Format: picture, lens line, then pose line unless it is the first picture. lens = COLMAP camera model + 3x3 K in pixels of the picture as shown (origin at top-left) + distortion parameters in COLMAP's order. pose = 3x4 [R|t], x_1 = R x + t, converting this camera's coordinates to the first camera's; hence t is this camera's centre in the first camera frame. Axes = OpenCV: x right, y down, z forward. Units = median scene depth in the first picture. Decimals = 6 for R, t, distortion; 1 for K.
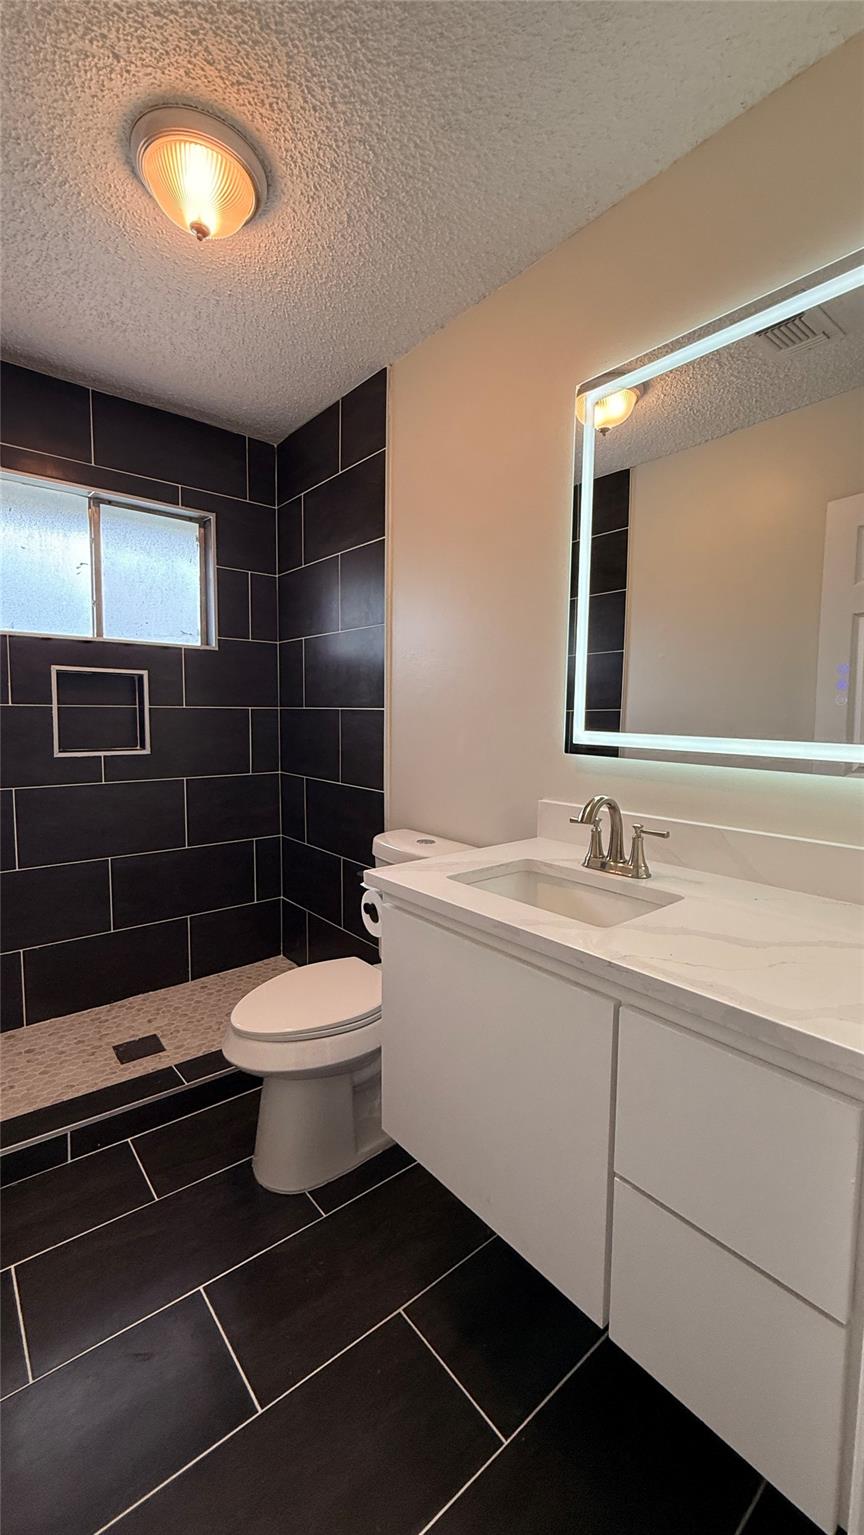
lens RADIAL K [[612.0, 0, 435.3], [0, 612.0, 761.0], [0, 0, 1]] dist [0.000797, 0.000066]
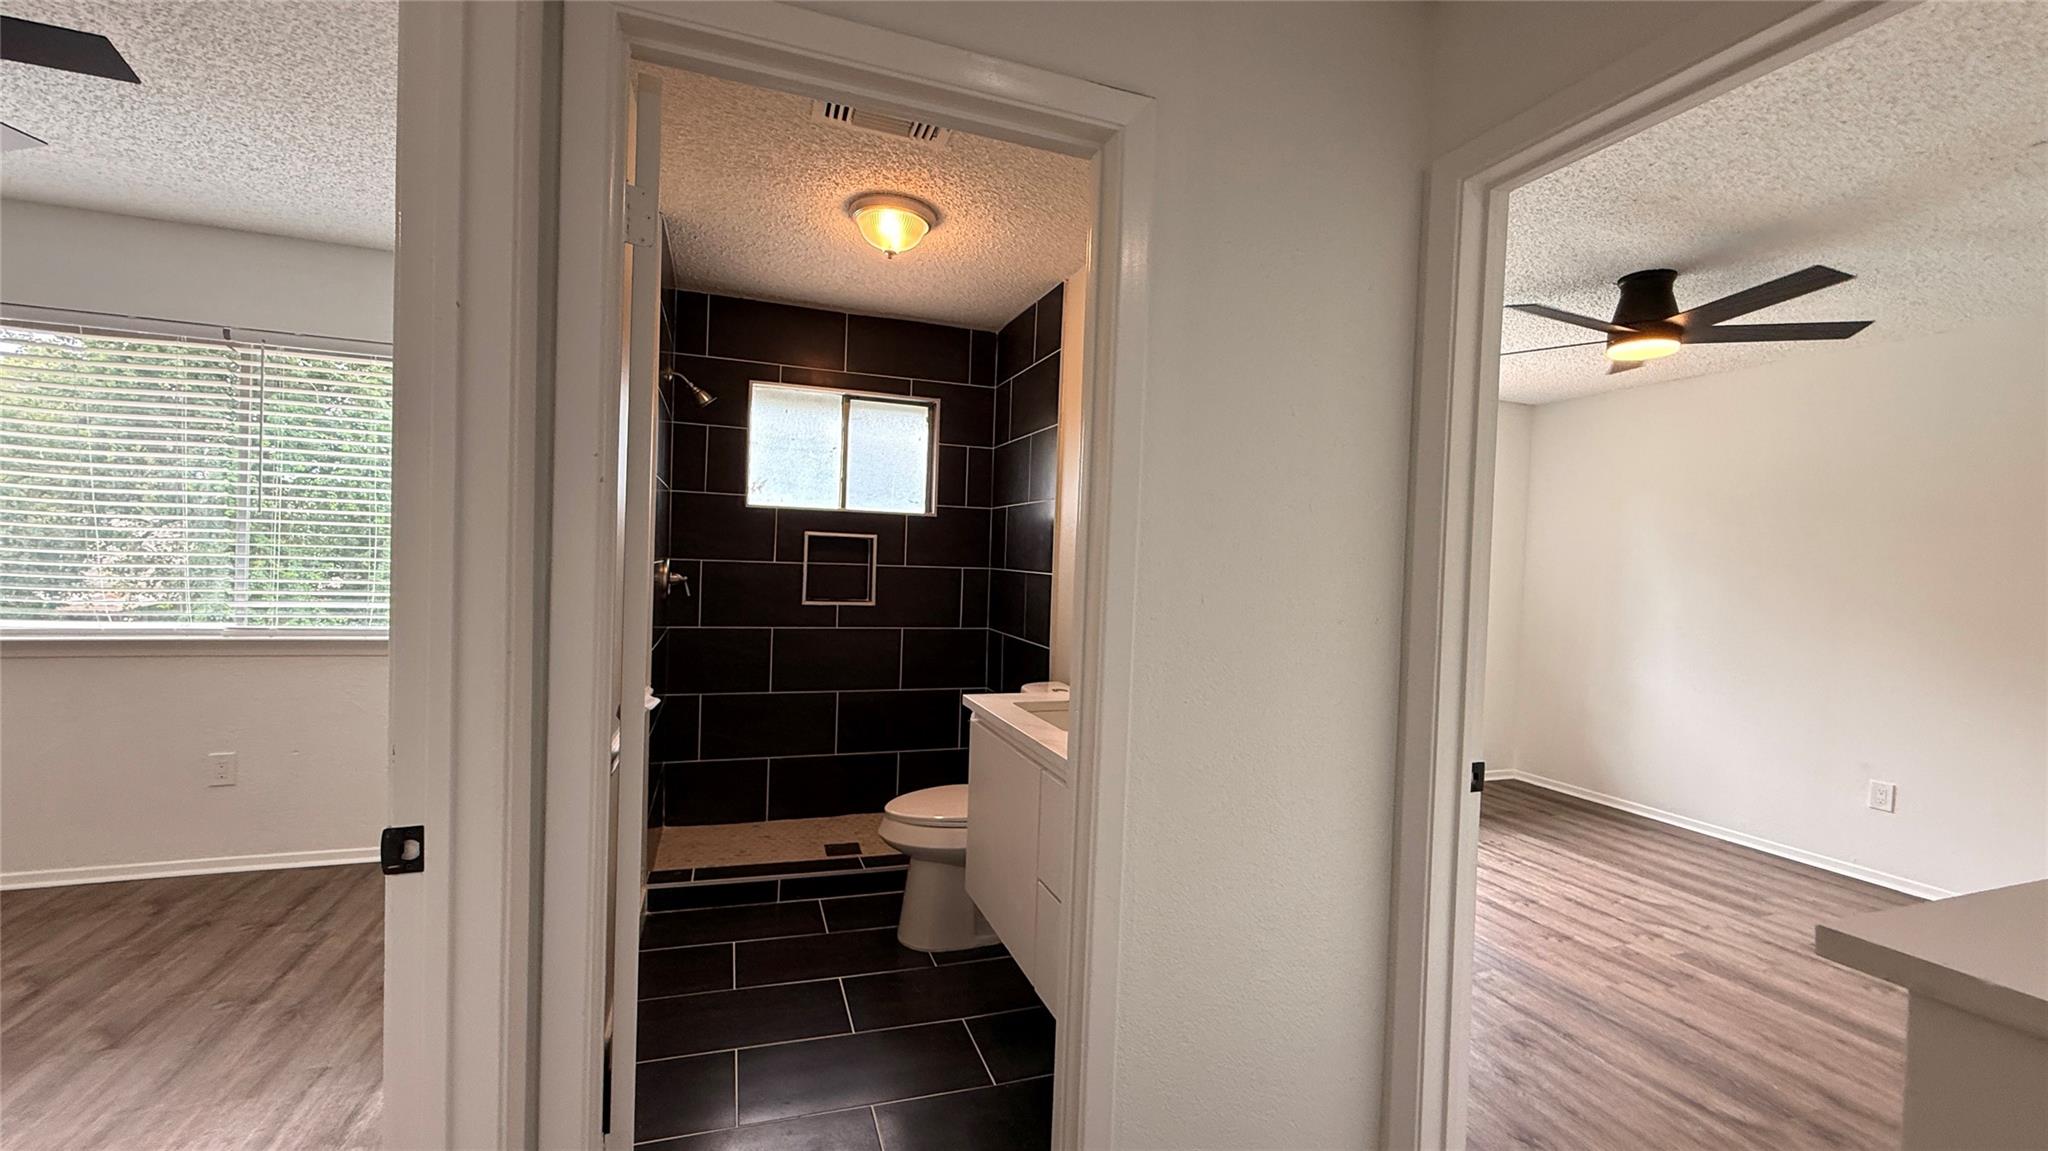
lens RADIAL K [[816.5, 0, 1017.4], [0, 816.5, 573.7], [0, 0, 1]] dist [0.000797, 0.000066]
pose [[0.935900, 0.030799, -0.350917, 0.350757], [-0.055111, 0.996706, -0.059504, 0.005868], [0.347928, 0.075029, 0.934514, -0.385932]]
